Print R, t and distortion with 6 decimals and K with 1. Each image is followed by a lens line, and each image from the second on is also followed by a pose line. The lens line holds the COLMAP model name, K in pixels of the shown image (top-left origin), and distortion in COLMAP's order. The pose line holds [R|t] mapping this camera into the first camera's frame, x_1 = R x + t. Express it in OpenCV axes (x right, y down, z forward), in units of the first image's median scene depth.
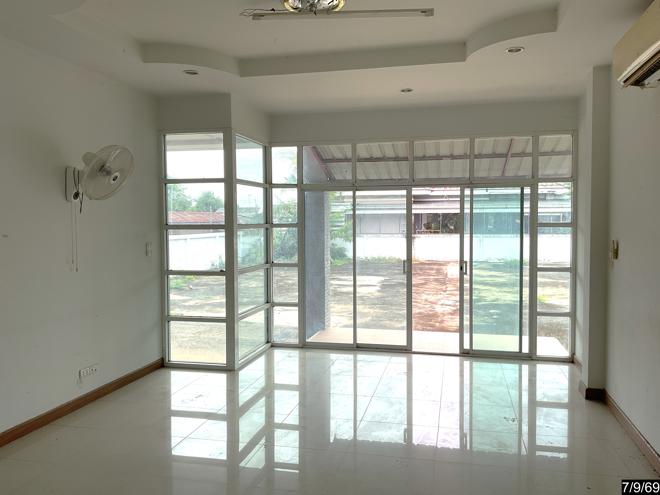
lens RADIAL K [[549.1, 0, 328.8], [0, 549.1, 252.7], [0, 0, 1]] dist [0.045264, -0.075016]
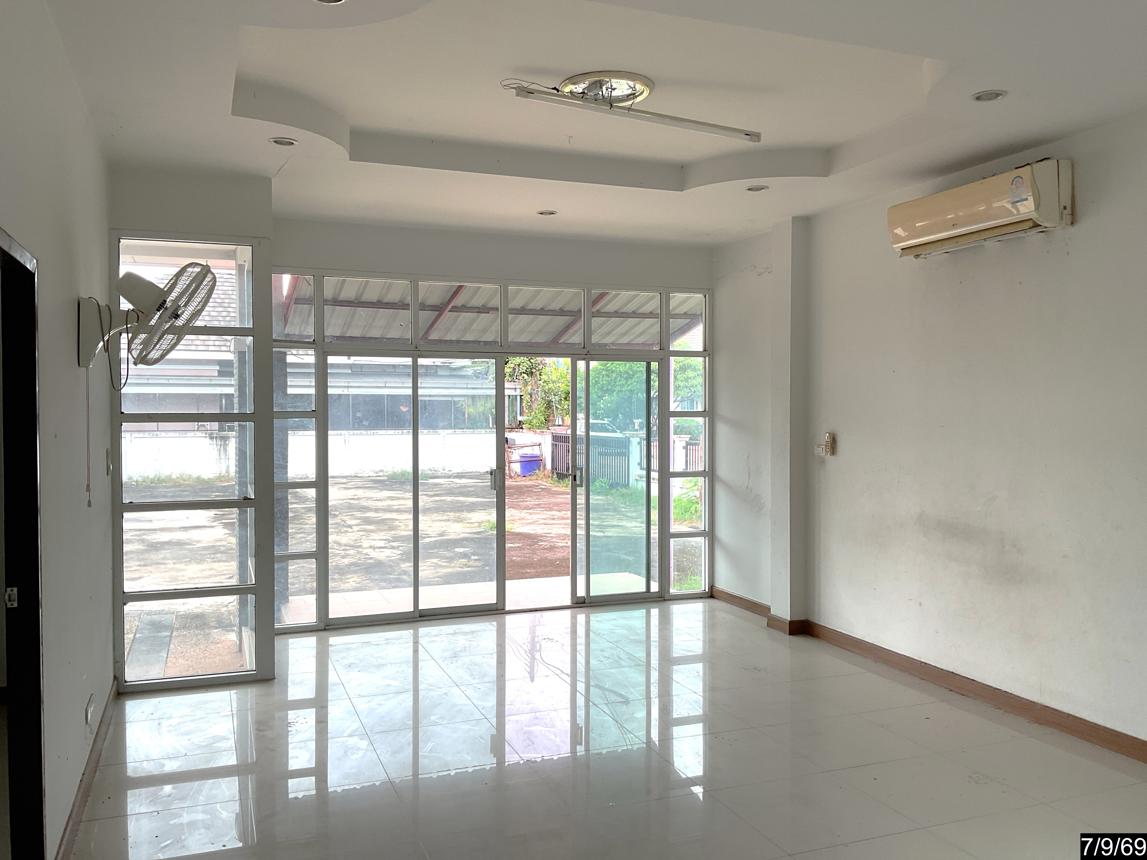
lens RADIAL K [[954.3, 0, 575.3], [0, 954.3, 418.2], [0, 0, 1]] dist [0.045264, -0.075016]
pose [[0.818234, -0.003822, 0.574872, -0.423160], [0.031229, 0.998797, -0.037810, 0.000388], [-0.574036, 0.048890, 0.817369, 0.035856]]
